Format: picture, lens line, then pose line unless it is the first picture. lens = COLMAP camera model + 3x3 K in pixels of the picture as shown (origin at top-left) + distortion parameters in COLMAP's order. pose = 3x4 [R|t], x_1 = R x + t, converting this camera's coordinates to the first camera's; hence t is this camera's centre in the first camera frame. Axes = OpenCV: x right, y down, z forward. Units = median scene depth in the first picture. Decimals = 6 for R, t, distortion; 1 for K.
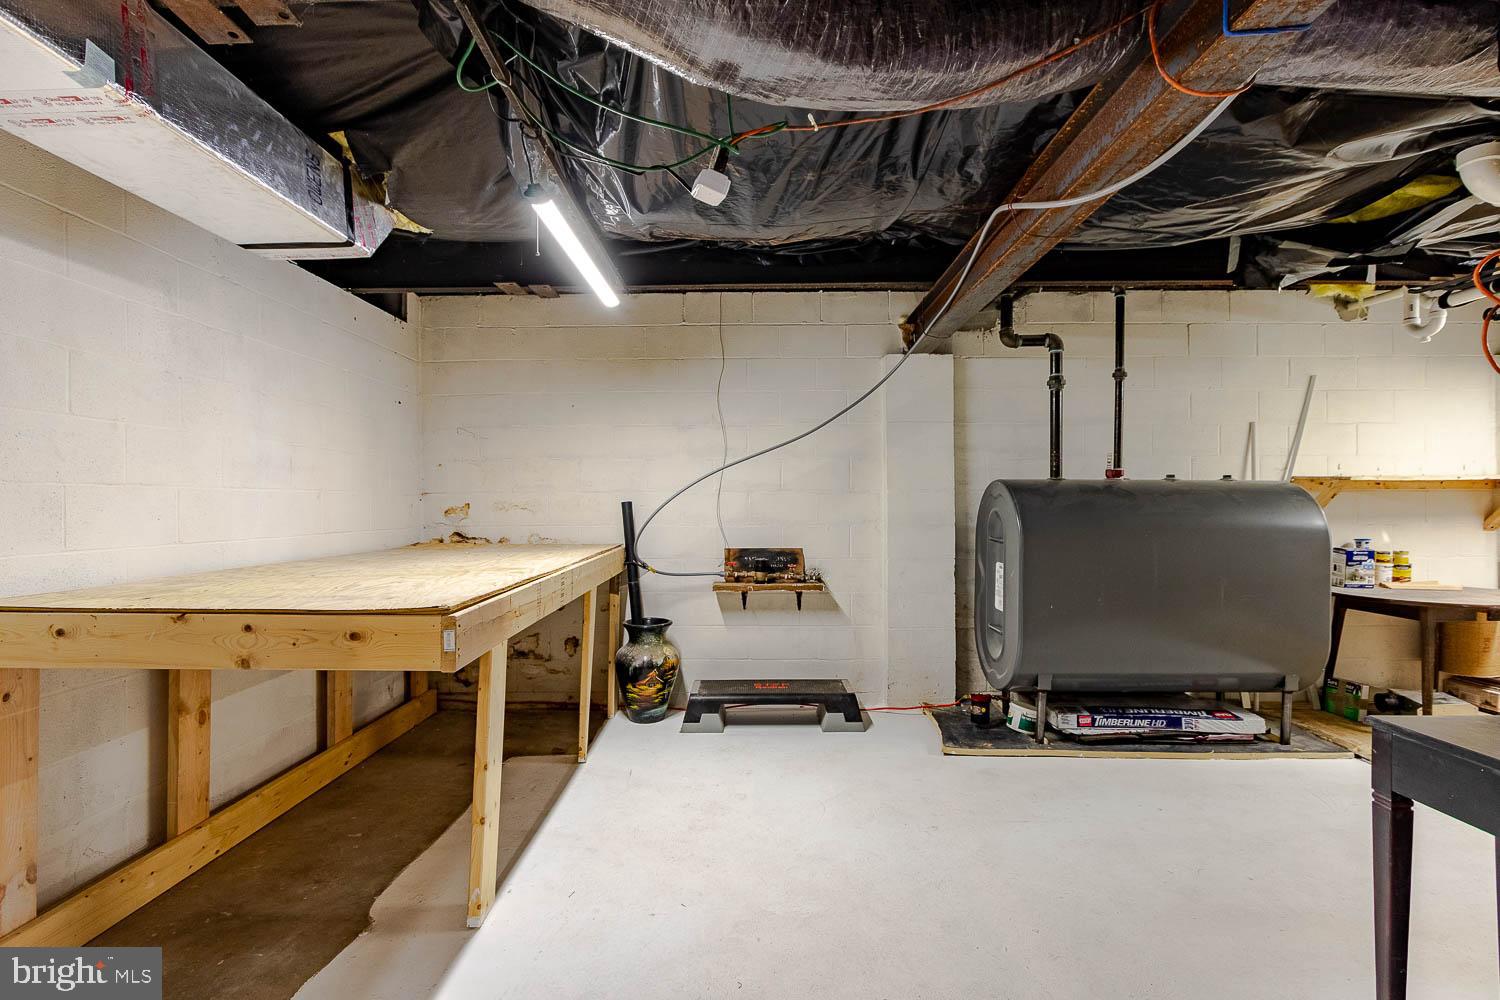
lens RADIAL K [[711.7, 0, 749.0], [0, 711.7, 499.2], [0, 0, 1]] dist [-0.022815, -0.000316]
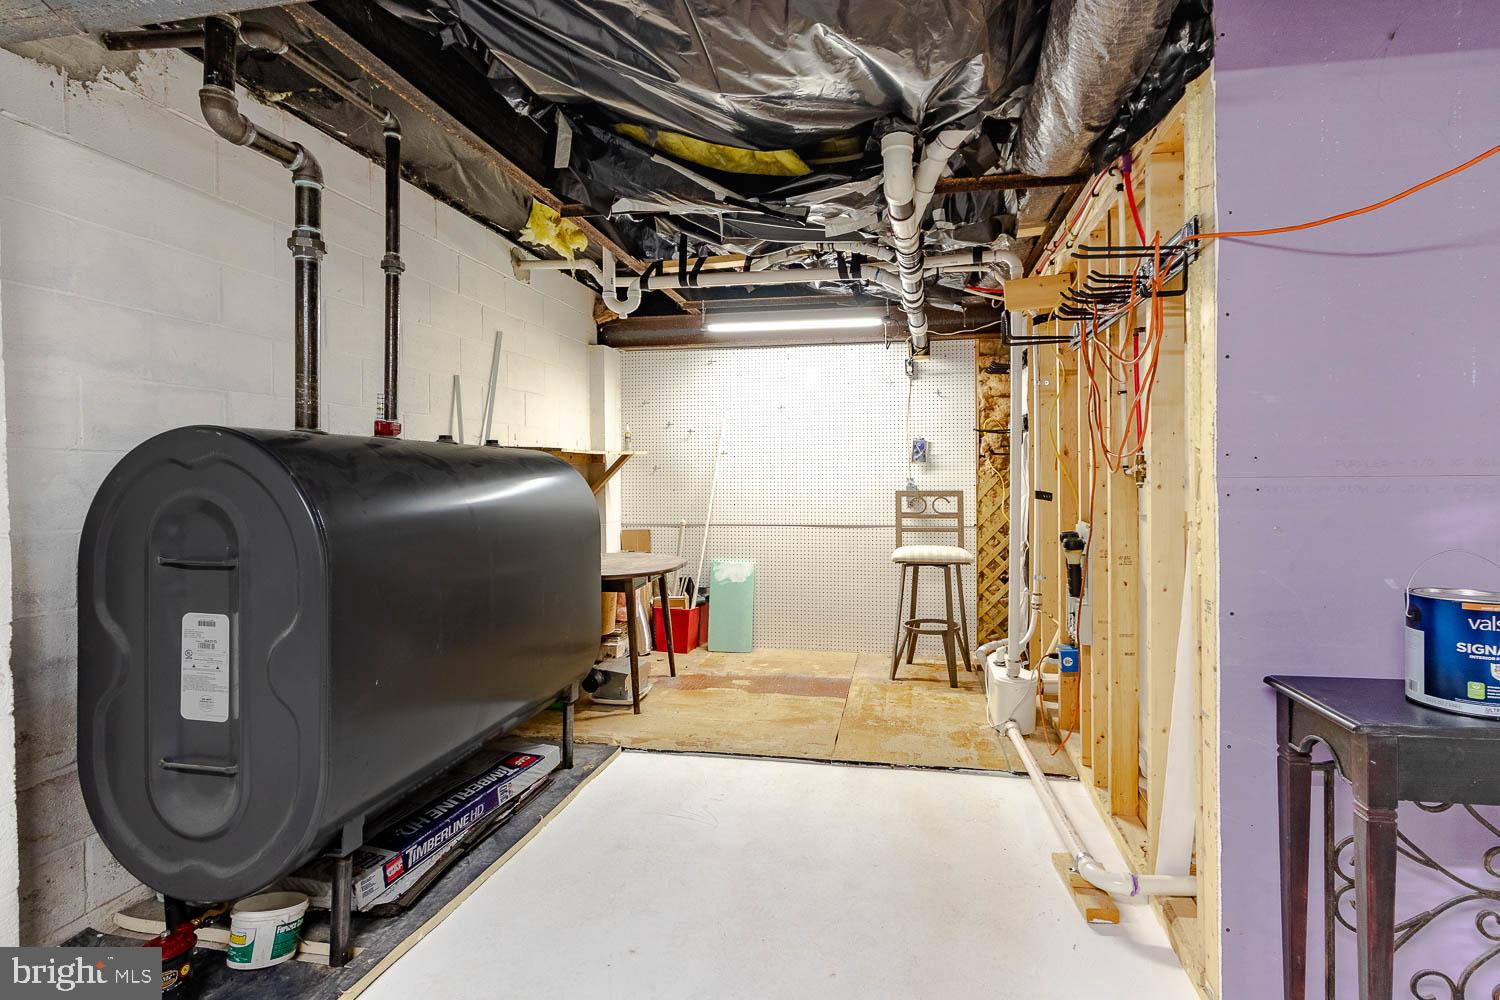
lens RADIAL K [[711.7, 0, 801.8], [0, 711.7, 475.4], [0, 0, 1]] dist [-0.022815, -0.000316]
pose [[0.145078, -0.003236, 0.989415, -0.024000], [0.002128, 0.999993, 0.002958, 0.002529], [-0.989418, 0.001677, 0.145084, 0.600960]]
